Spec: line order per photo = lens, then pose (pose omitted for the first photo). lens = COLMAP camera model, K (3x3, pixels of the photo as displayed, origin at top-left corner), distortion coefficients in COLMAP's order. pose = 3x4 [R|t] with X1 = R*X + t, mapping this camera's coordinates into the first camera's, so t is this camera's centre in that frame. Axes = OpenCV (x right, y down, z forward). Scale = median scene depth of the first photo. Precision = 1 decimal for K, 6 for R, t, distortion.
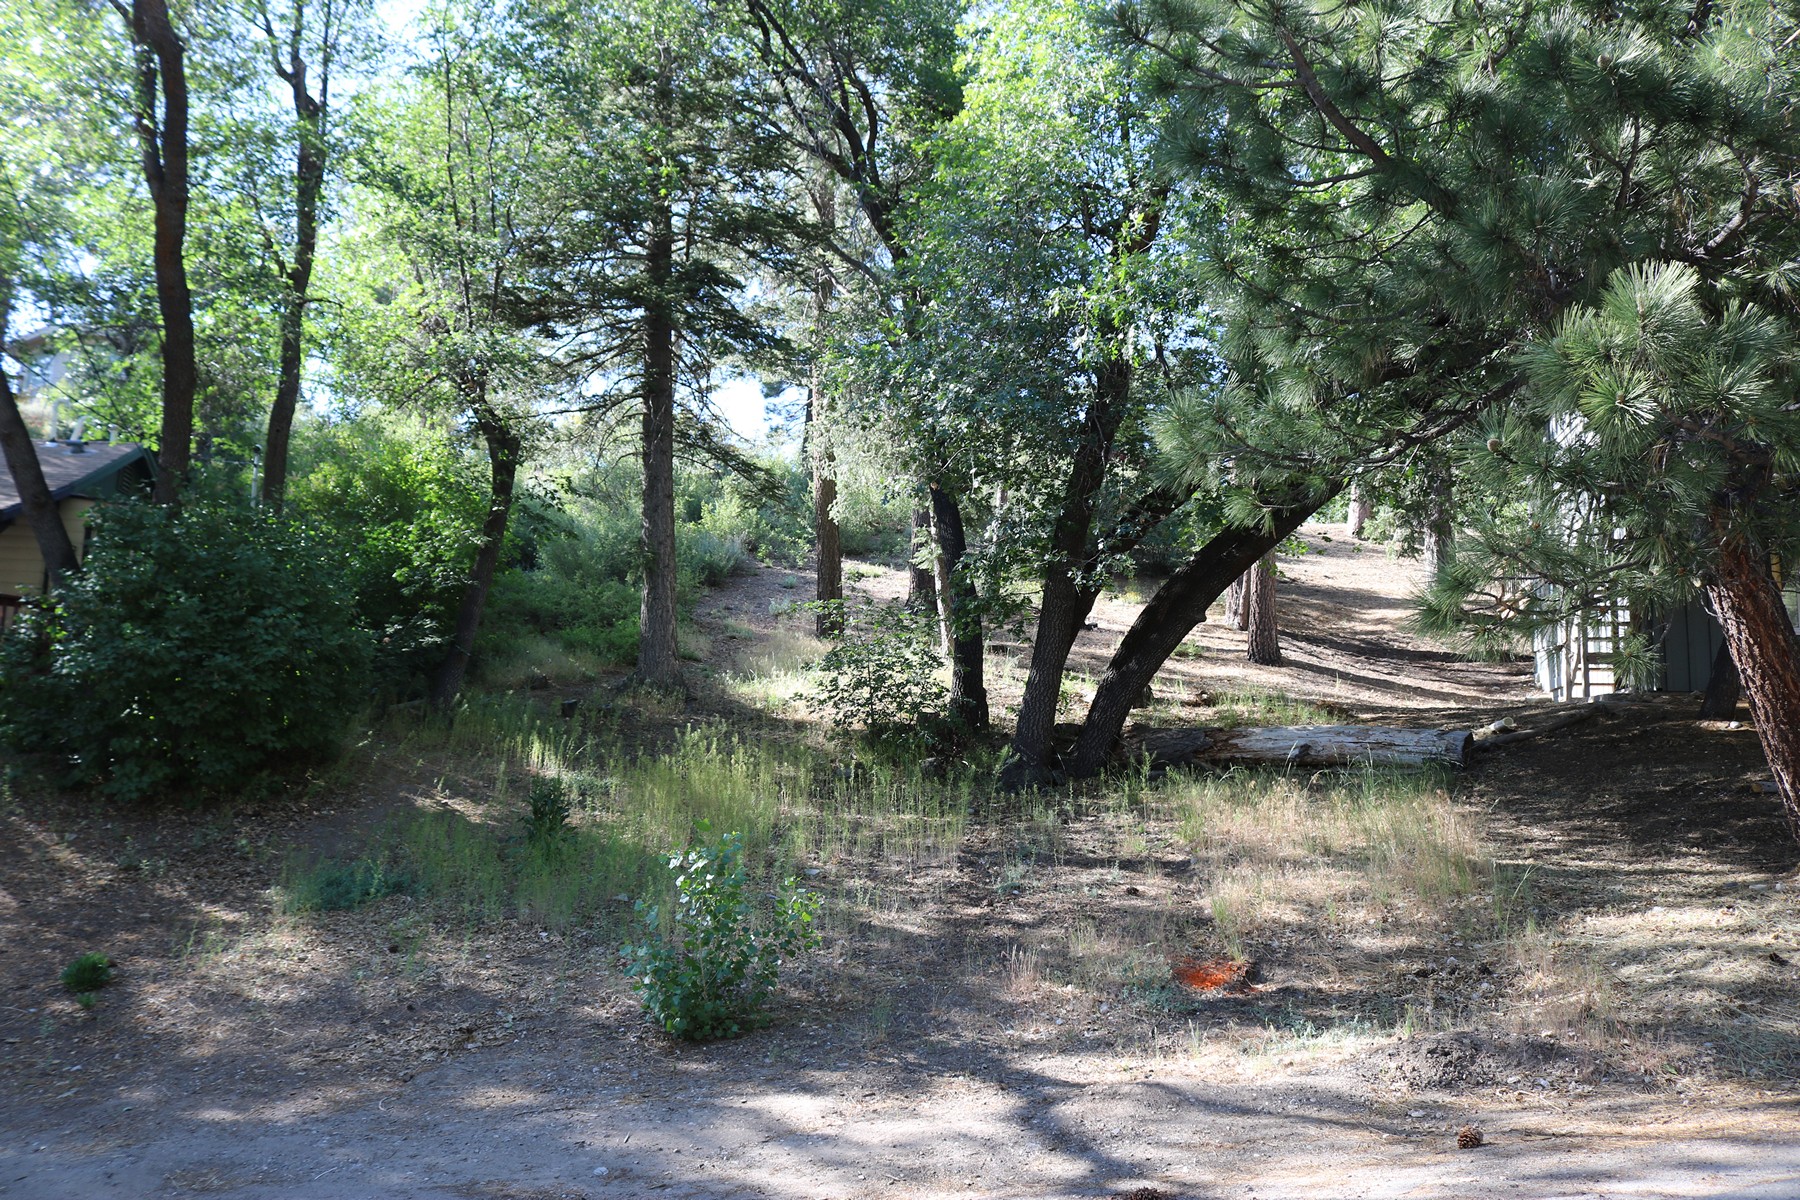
lens RADIAL K [[1476.2, 0, 880.7], [0, 1476.2, 579.7], [0, 0, 1]] dist [-0.158586, 0.122196]
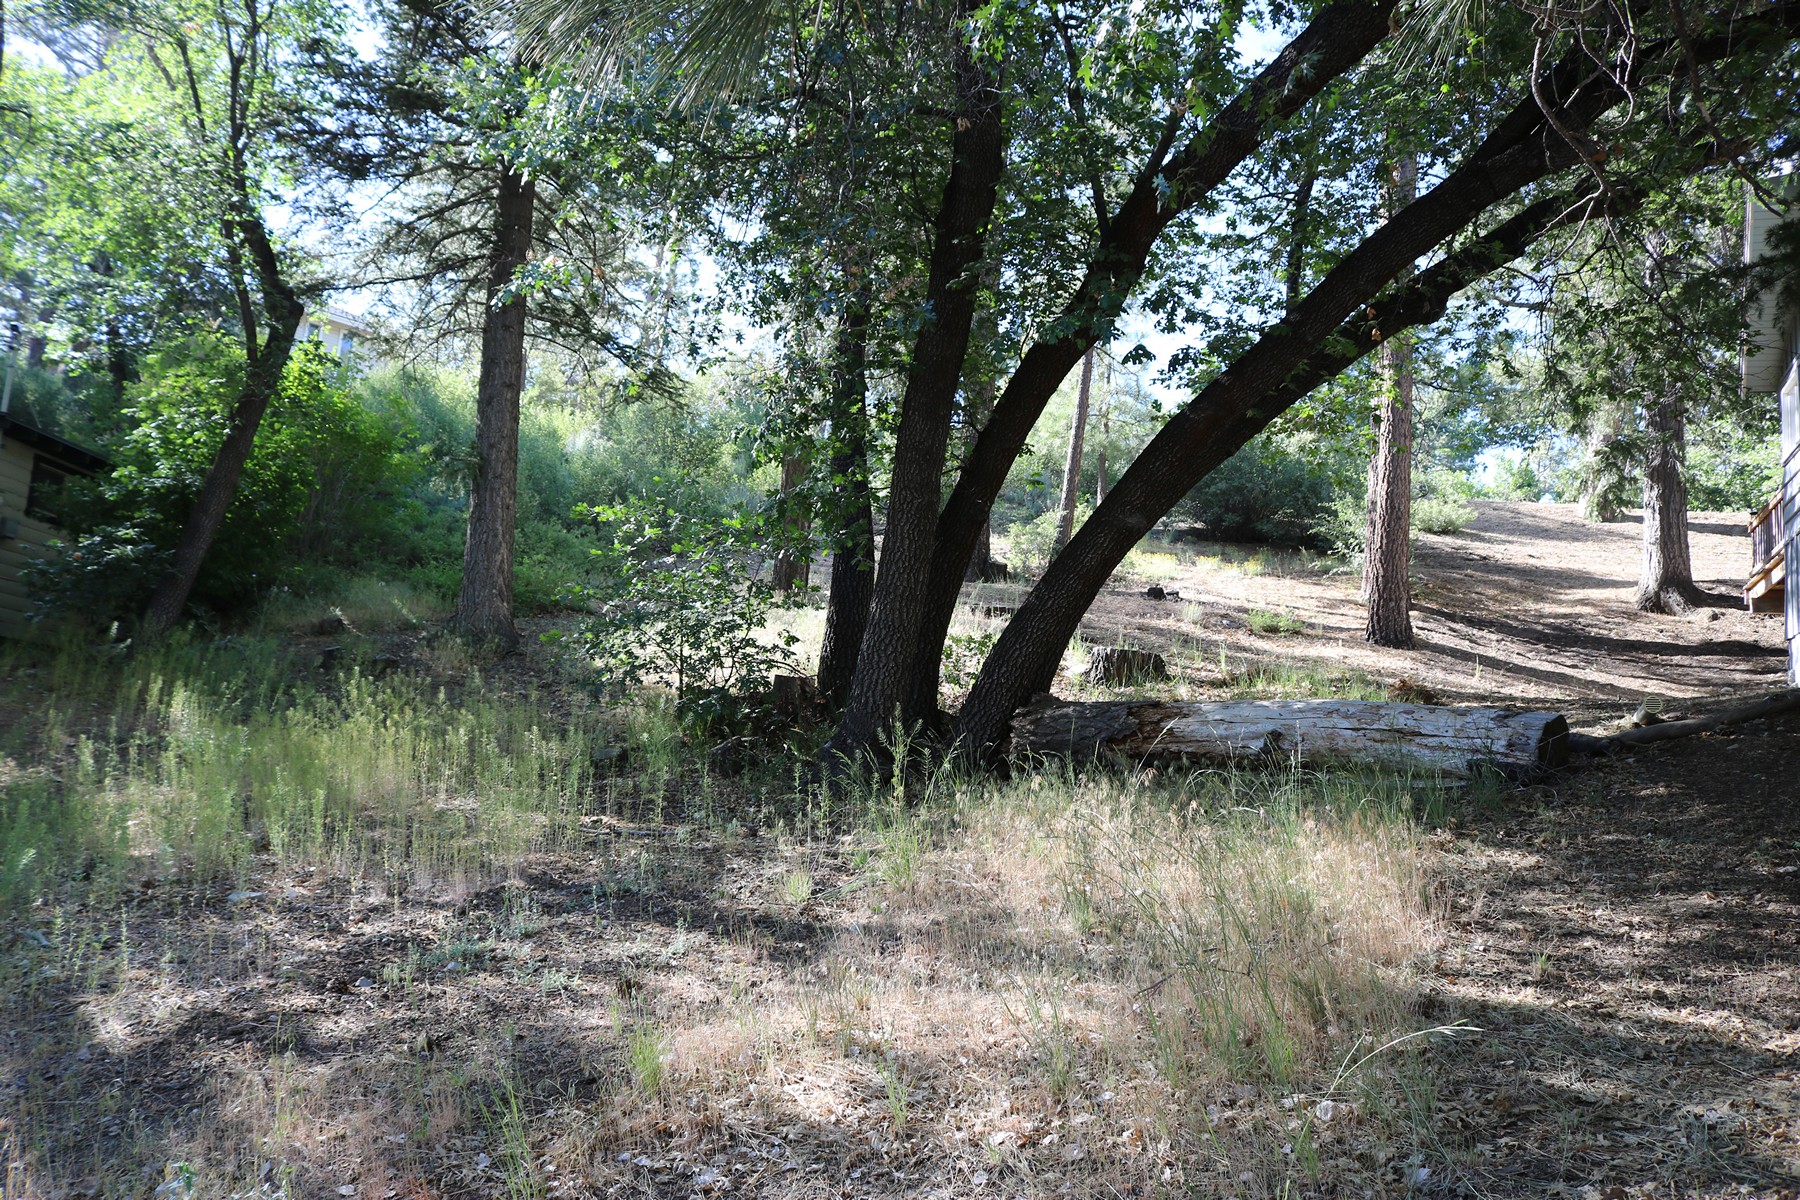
lens RADIAL K [[1476.2, 0, 880.7], [0, 1476.2, 579.7], [0, 0, 1]] dist [-0.158586, 0.122196]
pose [[0.982428, 0.018711, -0.185702, 0.141488], [-0.021142, 0.999715, -0.011117, 0.036355], [0.185441, 0.014848, 0.982543, 0.232716]]
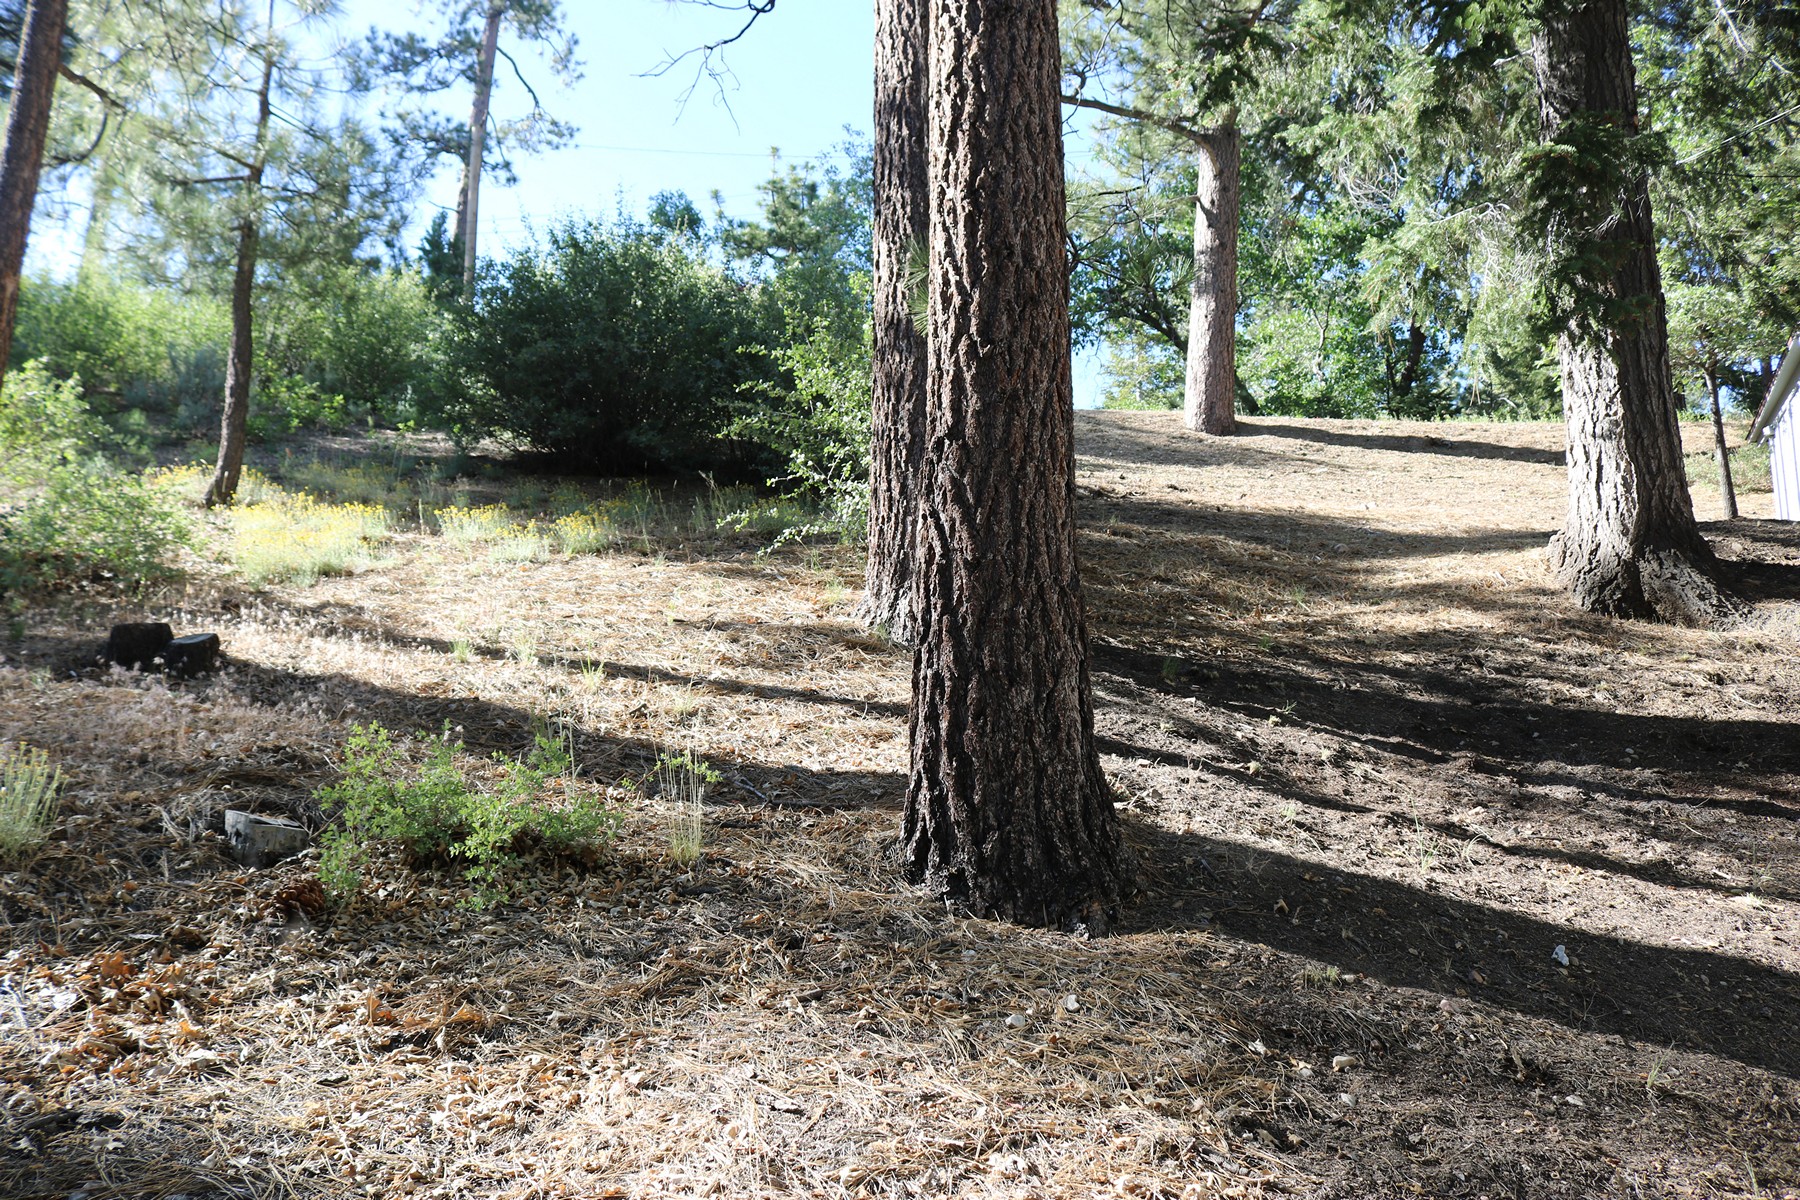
lens RADIAL K [[1476.2, 0, 880.7], [0, 1476.2, 579.7], [0, 0, 1]] dist [-0.158586, 0.122196]
pose [[0.988310, -0.022657, 0.150764, 0.217615], [0.020187, 0.999636, 0.017892, 0.020294], [-0.151114, -0.014640, 0.988408, 0.819348]]
